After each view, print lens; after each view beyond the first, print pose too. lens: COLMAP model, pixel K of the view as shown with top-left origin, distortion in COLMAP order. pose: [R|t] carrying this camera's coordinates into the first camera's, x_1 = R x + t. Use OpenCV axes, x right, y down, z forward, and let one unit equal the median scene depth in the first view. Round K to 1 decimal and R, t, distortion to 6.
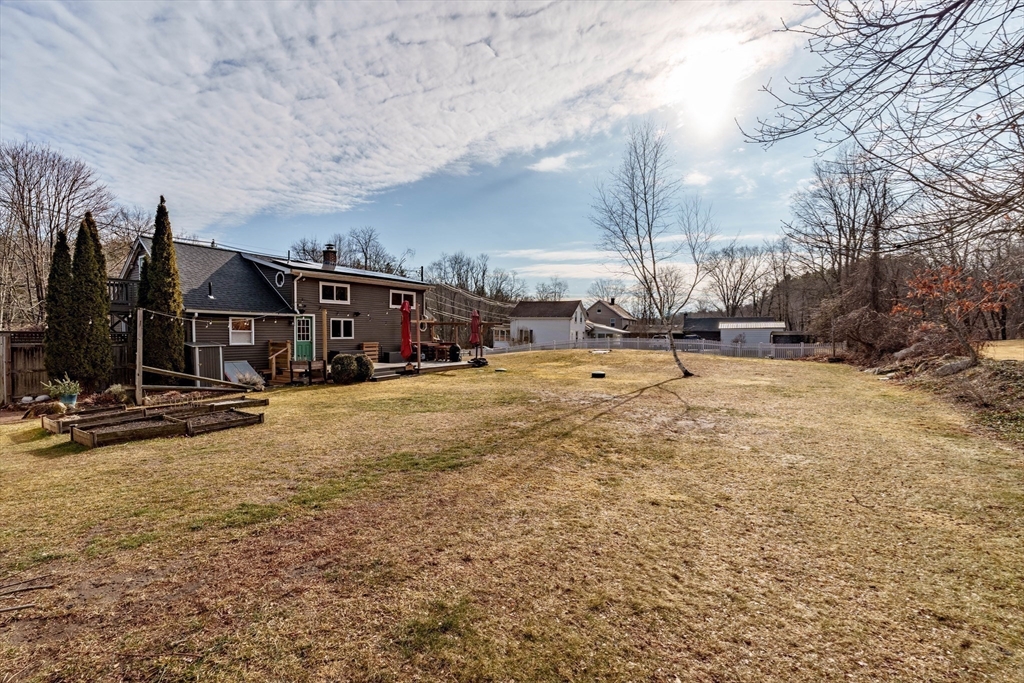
lens RADIAL K [[425.0, 0, 494.9], [0, 425.0, 332.6], [0, 0, 1]] dist [0.002550, 0.000262]
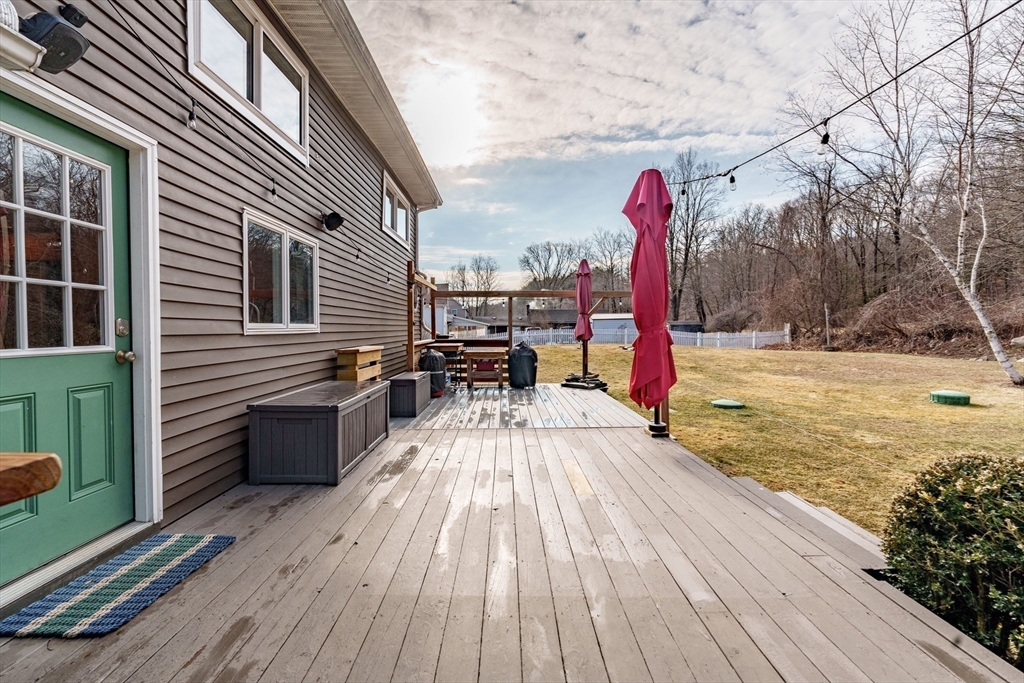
lens RADIAL K [[425.0, 0, 511.6], [0, 425.0, 336.9], [0, 0, 1]] dist [0.002550, 0.000262]
pose [[0.833464, -0.022431, 0.552118, -0.374081], [0.010001, 0.999624, 0.025515, 0.011897], [-0.552483, -0.015744, 0.833376, 0.768453]]
